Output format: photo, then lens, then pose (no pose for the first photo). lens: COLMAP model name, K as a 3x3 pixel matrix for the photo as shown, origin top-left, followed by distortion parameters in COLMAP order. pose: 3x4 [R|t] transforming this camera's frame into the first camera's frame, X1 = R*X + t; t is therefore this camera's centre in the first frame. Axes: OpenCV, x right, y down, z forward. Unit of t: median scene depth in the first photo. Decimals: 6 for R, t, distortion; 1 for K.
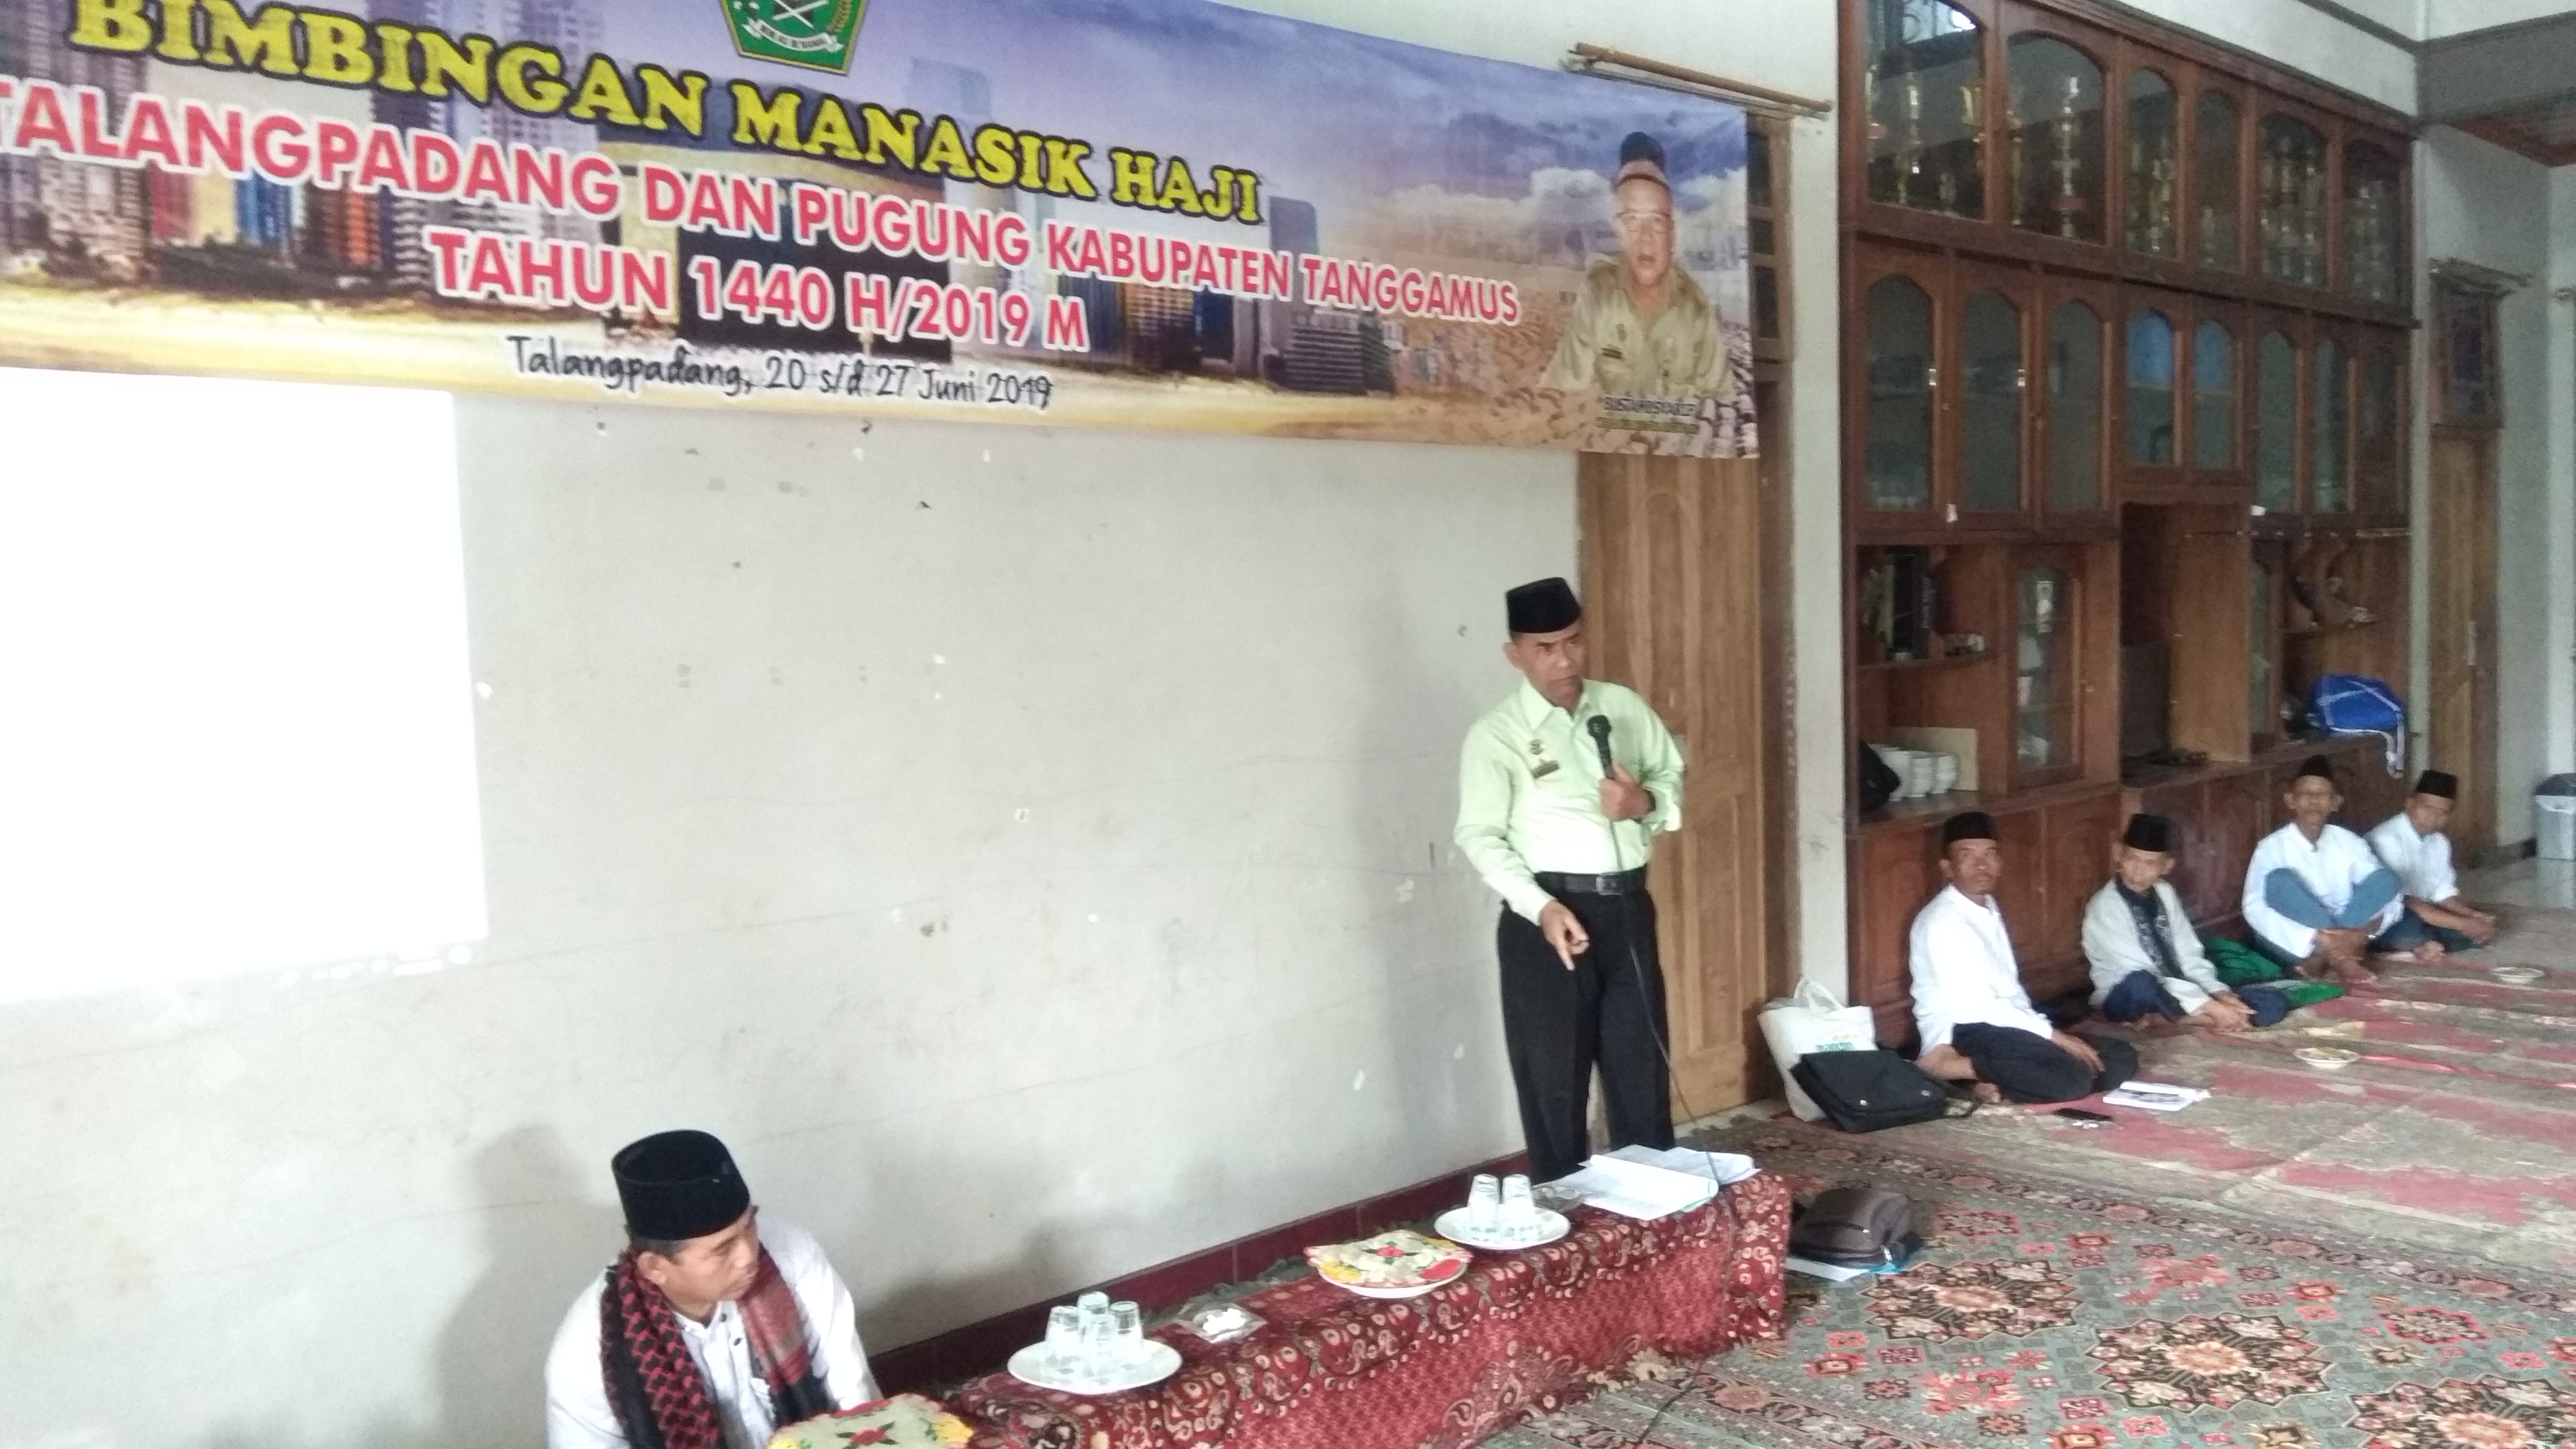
lens RADIAL K [[2012.3, 0, 1310.1], [0, 2012.3, 702.2], [0, 0, 1]] dist [0.103788, -0.161229]
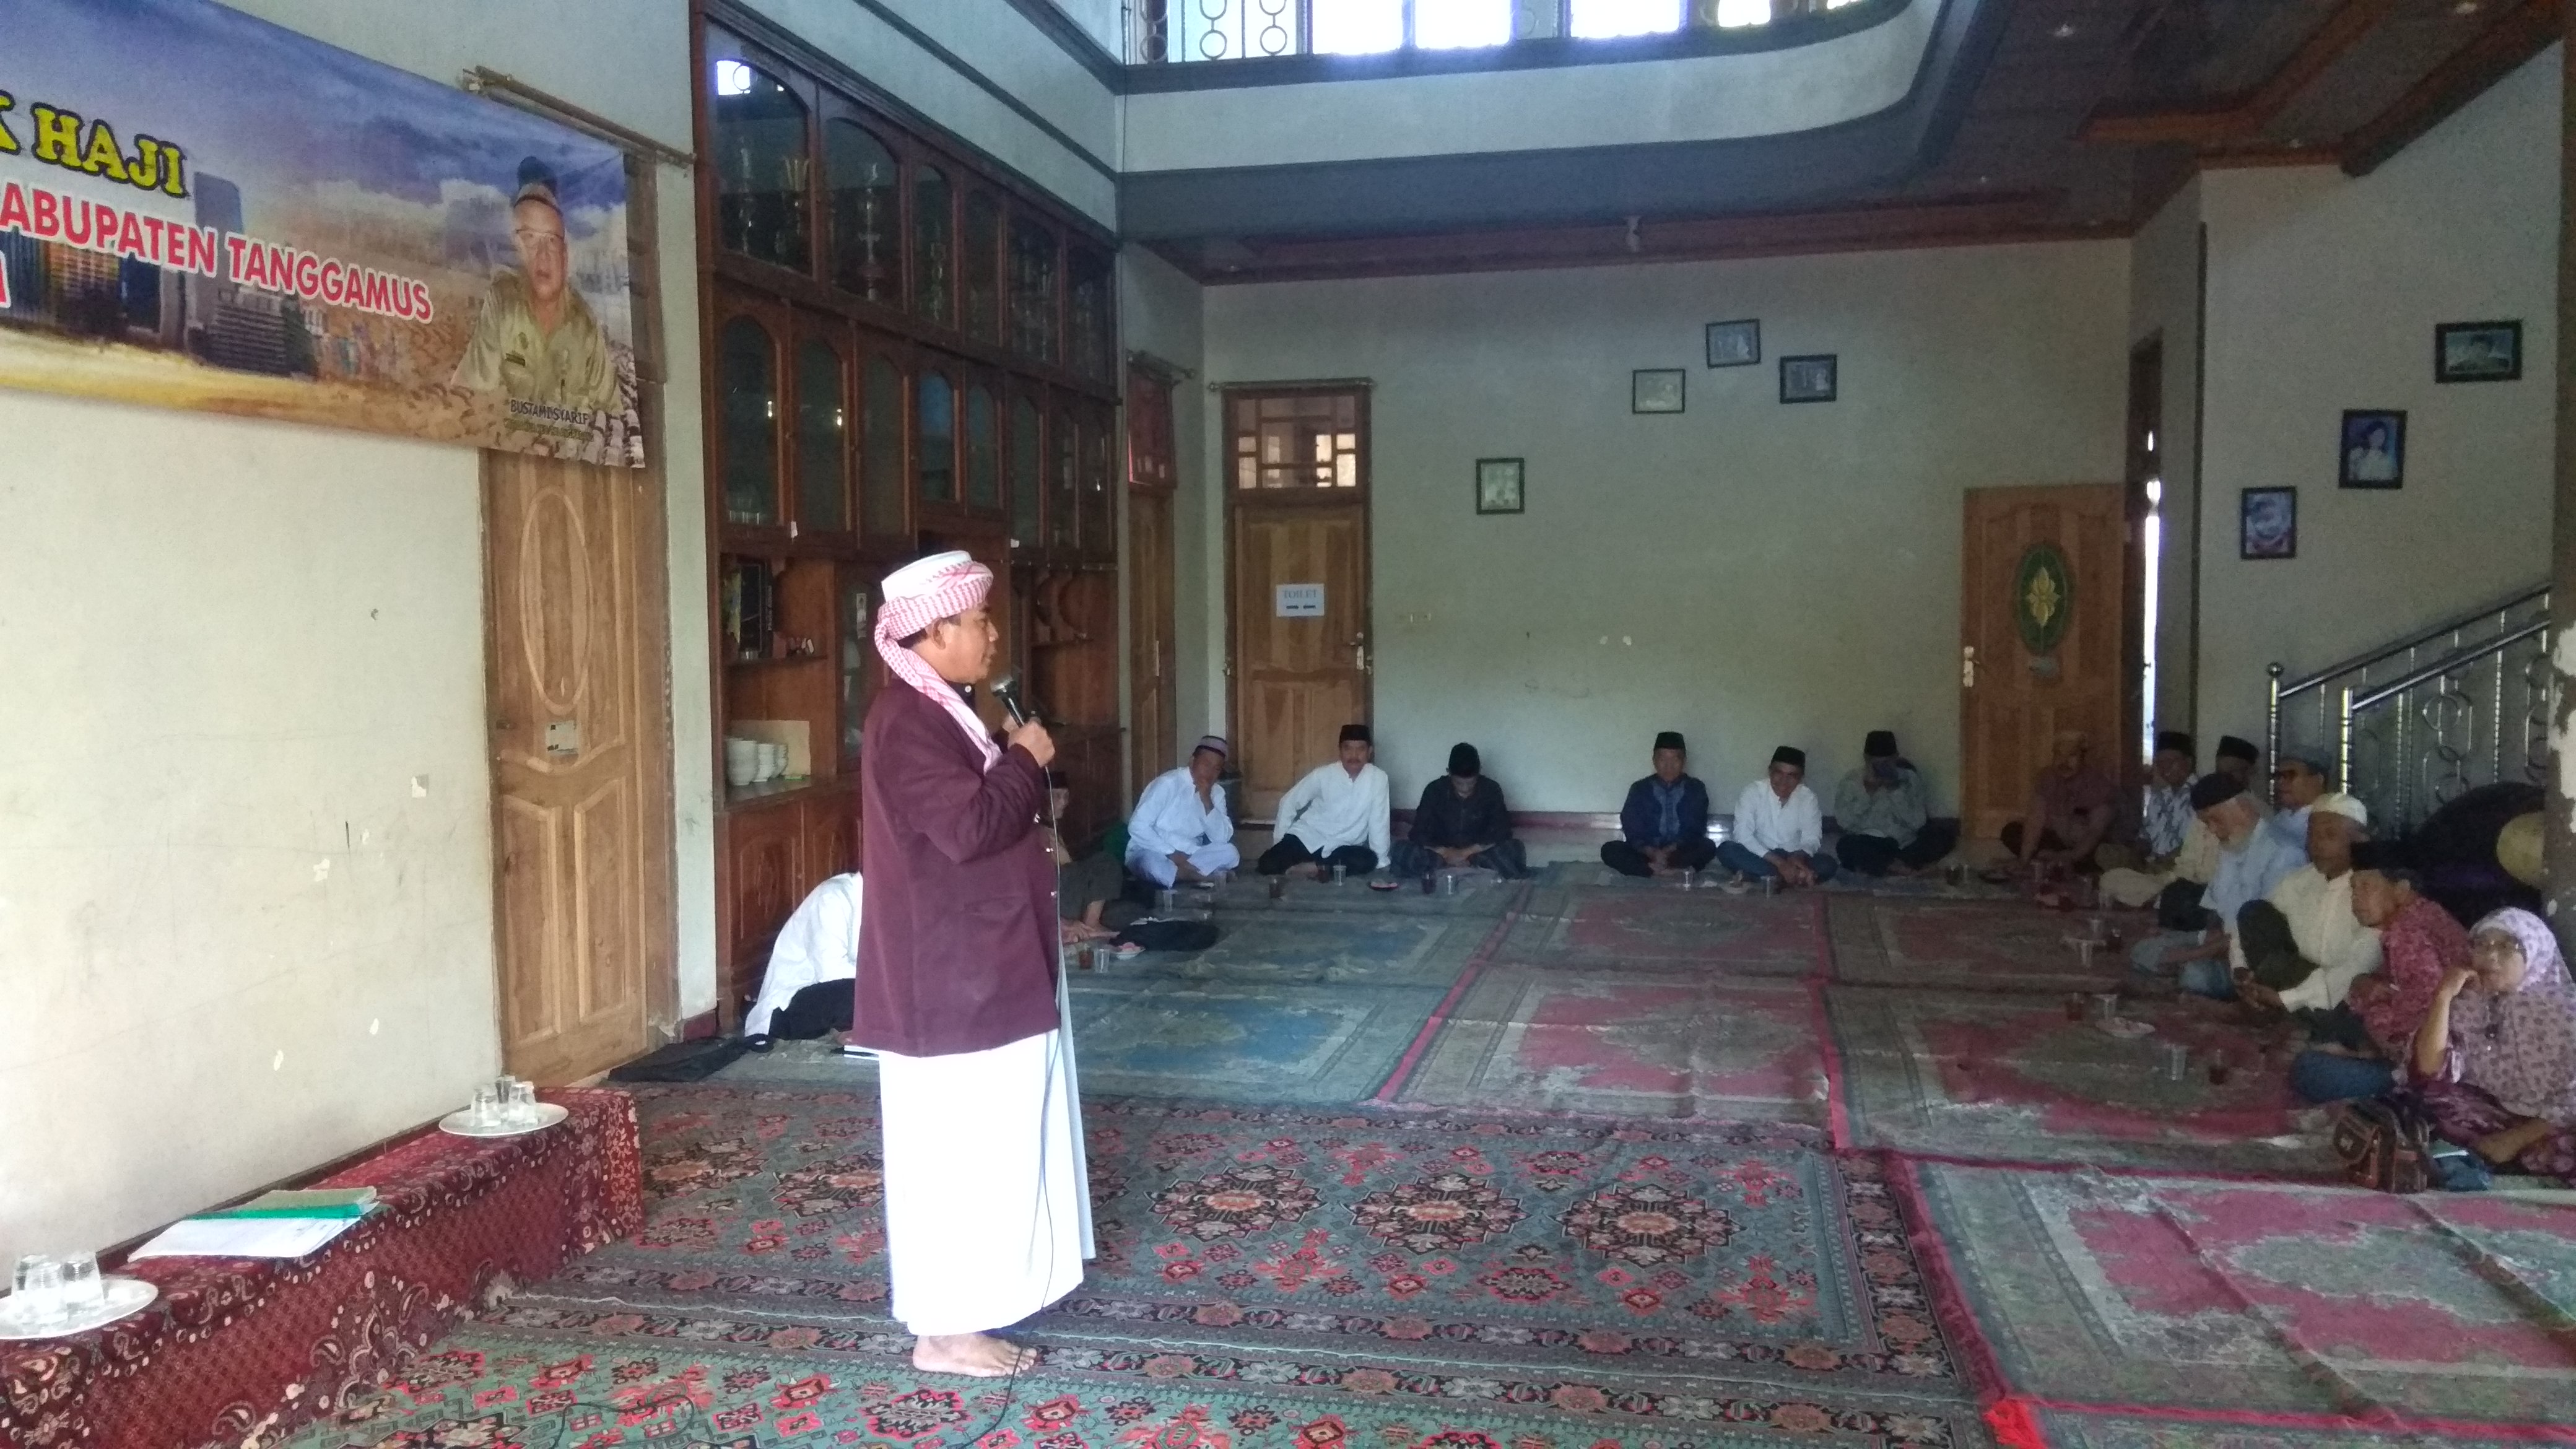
lens RADIAL K [[2012.3, 0, 1292.4], [0, 2012.3, 705.2], [0, 0, 1]] dist [0.103788, -0.161229]
pose [[0.819972, -0.007482, 0.572354, -0.157483], [0.017278, 0.999782, -0.011683, 0.035597], [-0.572142, 0.019469, 0.819923, -0.135844]]
